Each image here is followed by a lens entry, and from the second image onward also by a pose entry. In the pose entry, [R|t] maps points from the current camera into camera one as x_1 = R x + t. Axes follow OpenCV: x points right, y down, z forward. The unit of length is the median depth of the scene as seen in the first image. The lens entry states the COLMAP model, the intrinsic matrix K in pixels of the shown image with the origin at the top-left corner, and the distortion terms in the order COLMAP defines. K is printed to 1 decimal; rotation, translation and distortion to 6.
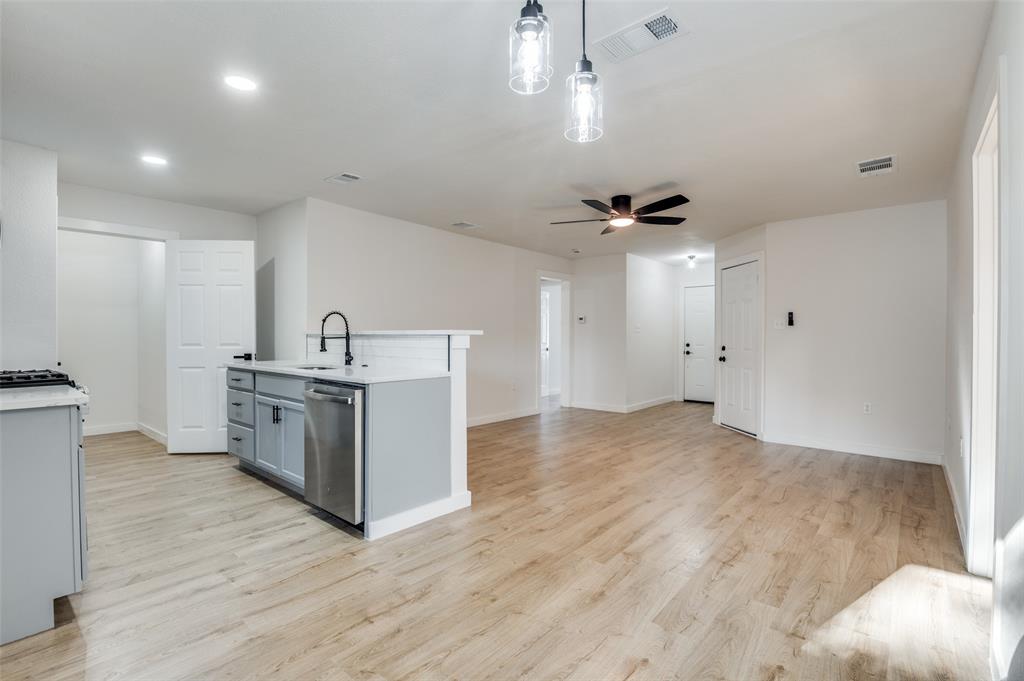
lens RADIAL K [[471.4, 0, 509.1], [0, 471.4, 340.9], [0, 0, 1]] dist [-0.004443, -0.010389]
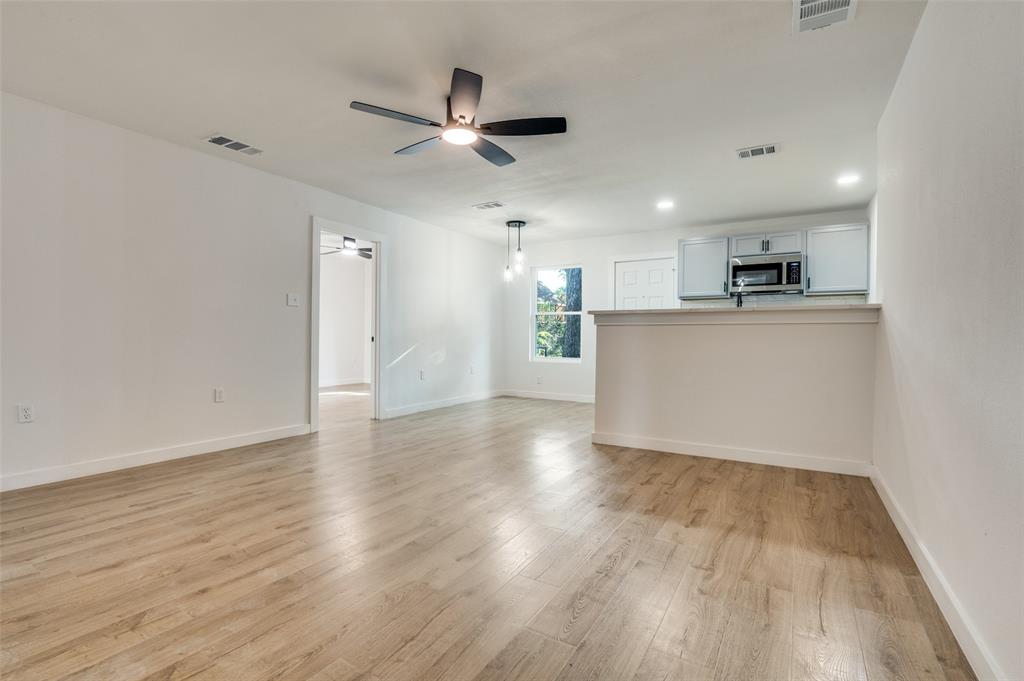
lens RADIAL K [[476.2, 0, 501.9], [0, 476.2, 341.1], [0, 0, 1]] dist [-0.002777, -0.010494]
pose [[-0.987992, -0.011134, -0.154106, 0.321304], [-0.013798, 0.999773, 0.016225, 0.036703], [0.153890, 0.018157, -0.987921, 1.935017]]
